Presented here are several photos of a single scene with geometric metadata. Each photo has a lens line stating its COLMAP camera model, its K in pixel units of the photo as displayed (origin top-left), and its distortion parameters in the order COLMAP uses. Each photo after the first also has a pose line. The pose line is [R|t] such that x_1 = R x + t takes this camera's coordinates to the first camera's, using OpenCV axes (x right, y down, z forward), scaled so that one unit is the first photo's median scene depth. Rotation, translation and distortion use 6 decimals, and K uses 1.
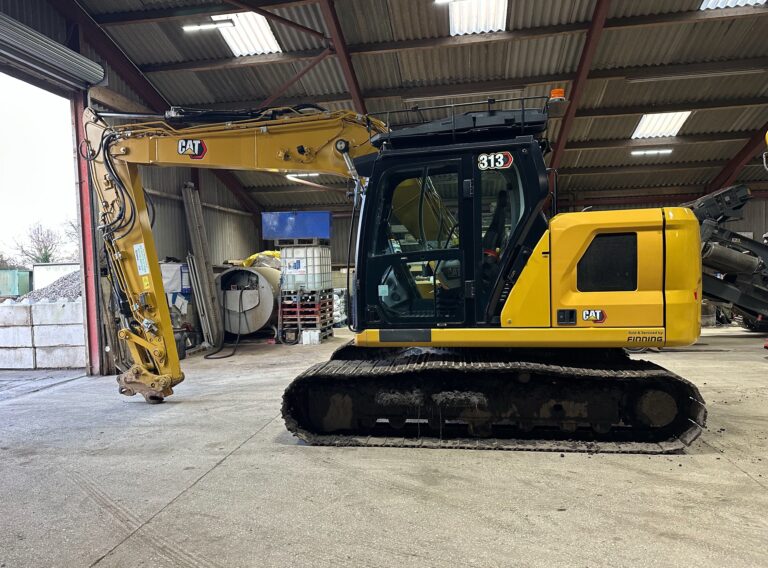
lens RADIAL K [[569.1, 0, 369.4], [0, 569.1, 305.0], [0, 0, 1]] dist [0.040768, -0.050474]
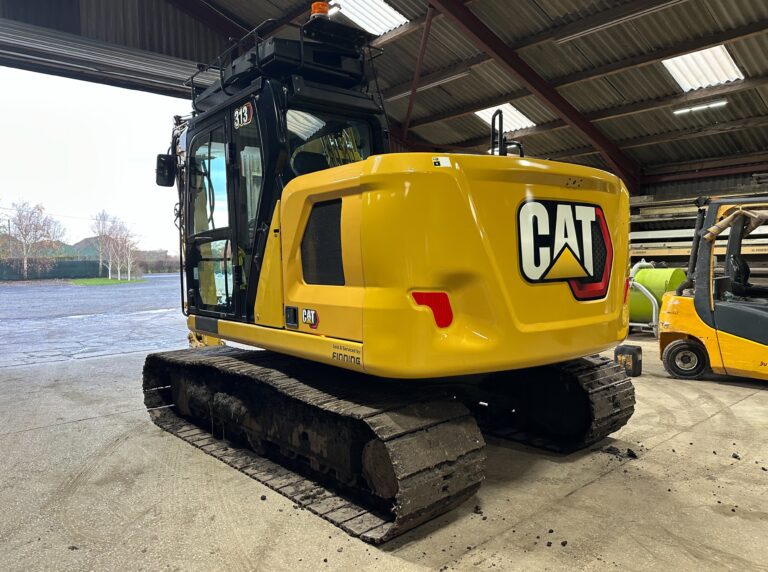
lens RADIAL K [[569.1, 0, 395.6], [0, 569.1, 298.7], [0, 0, 1]] dist [0.040768, -0.050474]
pose [[0.776482, 0.065073, -0.626770, 0.913376], [-0.052798, 0.997875, 0.038192, -0.037449], [0.627923, 0.003437, 0.778267, 0.510189]]
